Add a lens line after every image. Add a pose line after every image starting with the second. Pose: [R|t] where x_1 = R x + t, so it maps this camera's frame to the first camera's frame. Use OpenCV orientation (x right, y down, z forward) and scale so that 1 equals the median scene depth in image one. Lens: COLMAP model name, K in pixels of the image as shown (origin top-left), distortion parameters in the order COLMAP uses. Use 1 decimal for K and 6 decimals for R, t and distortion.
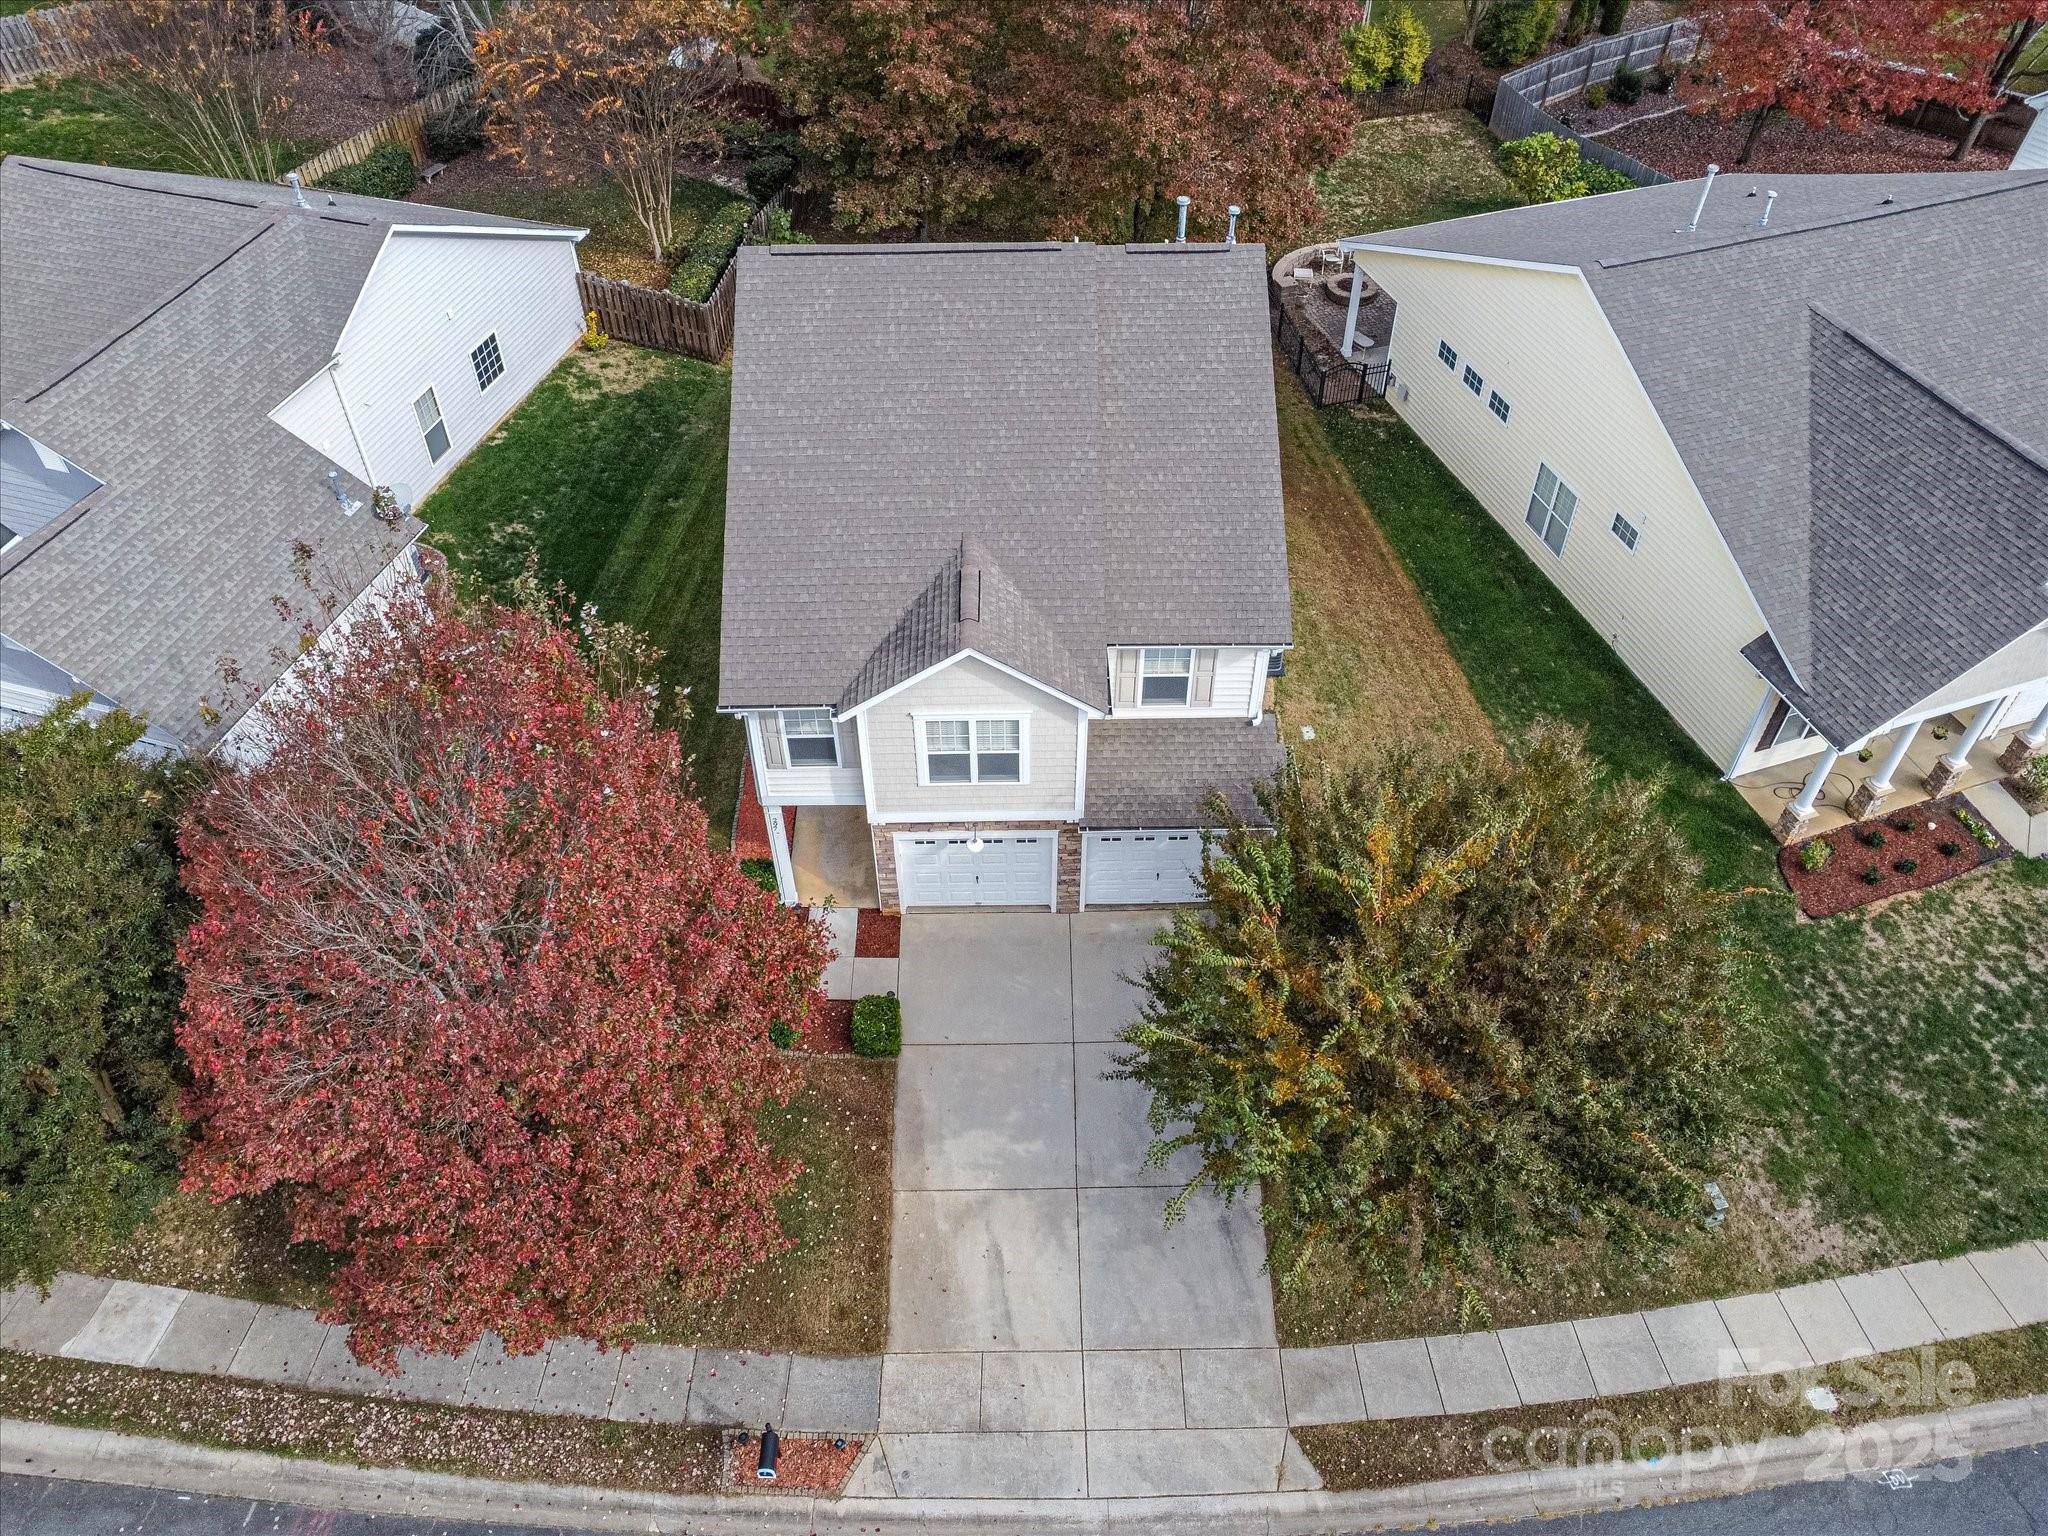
lens RADIAL K [[1530.5, 0, 1024.0], [0, 1530.5, 768.0], [0, 0, 1]] dist [-0.007346, 0.006401]
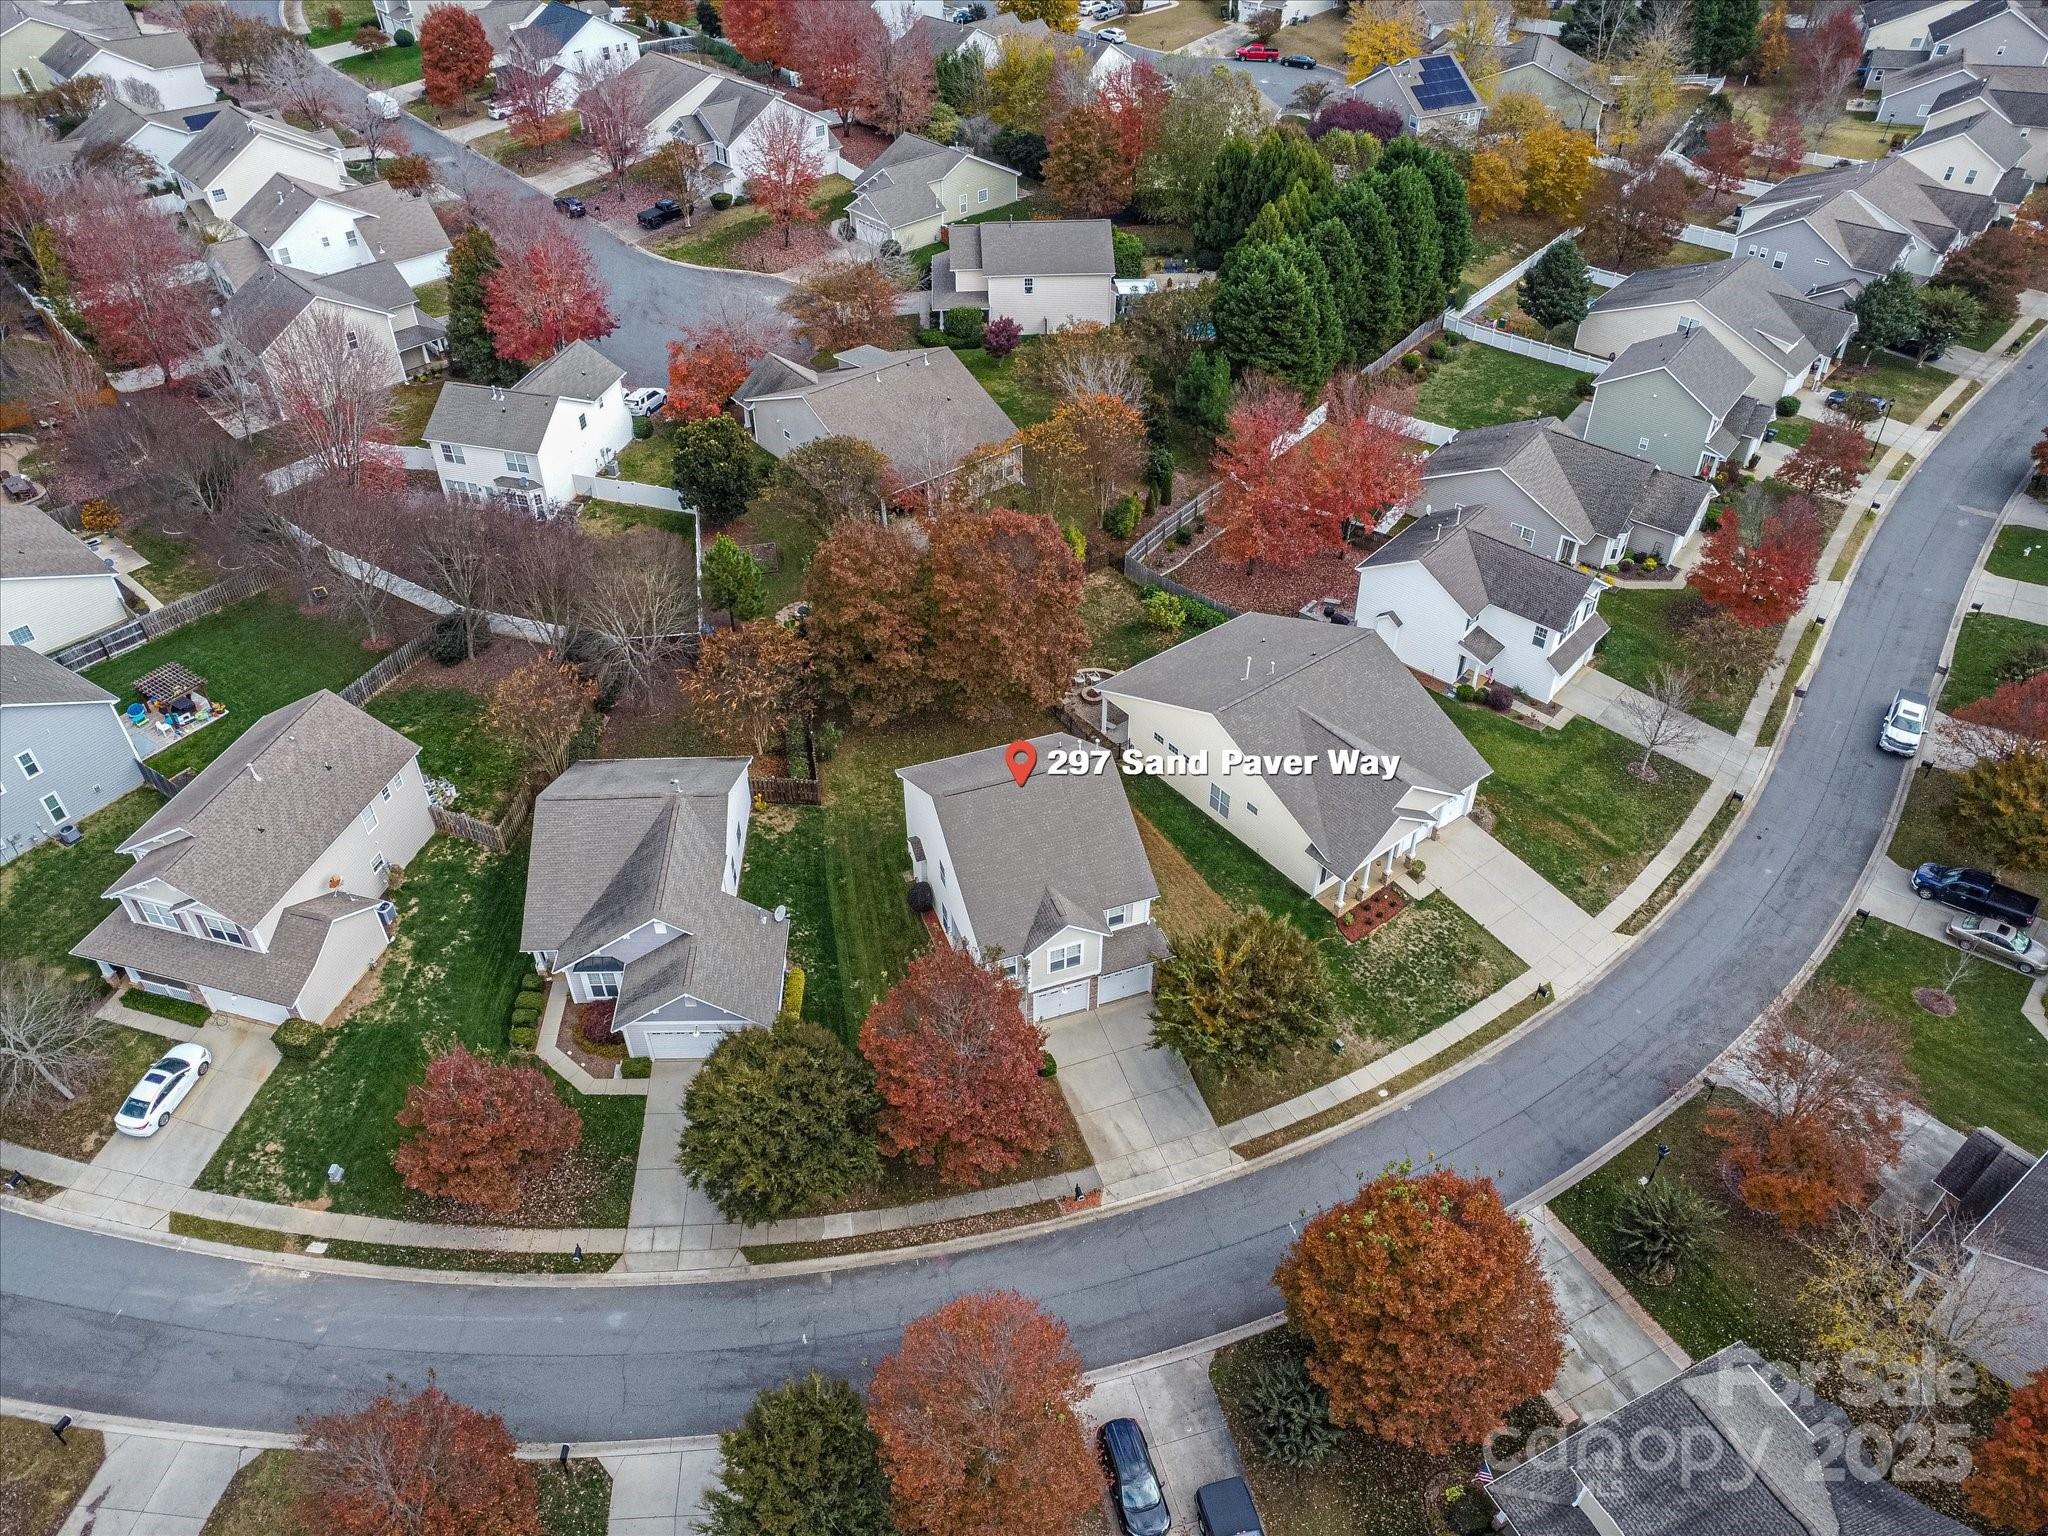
lens RADIAL K [[1654.6, 0, 1024.0], [0, 1654.6, 768.0], [0, 0, 1]] dist [-0.167822, 0.001561]
pose [[0.946124, -0.212891, 0.243980, -0.708524], [0.235718, 0.969426, -0.068191, -0.146208], [-0.222003, 0.122028, 0.967380, -1.800026]]
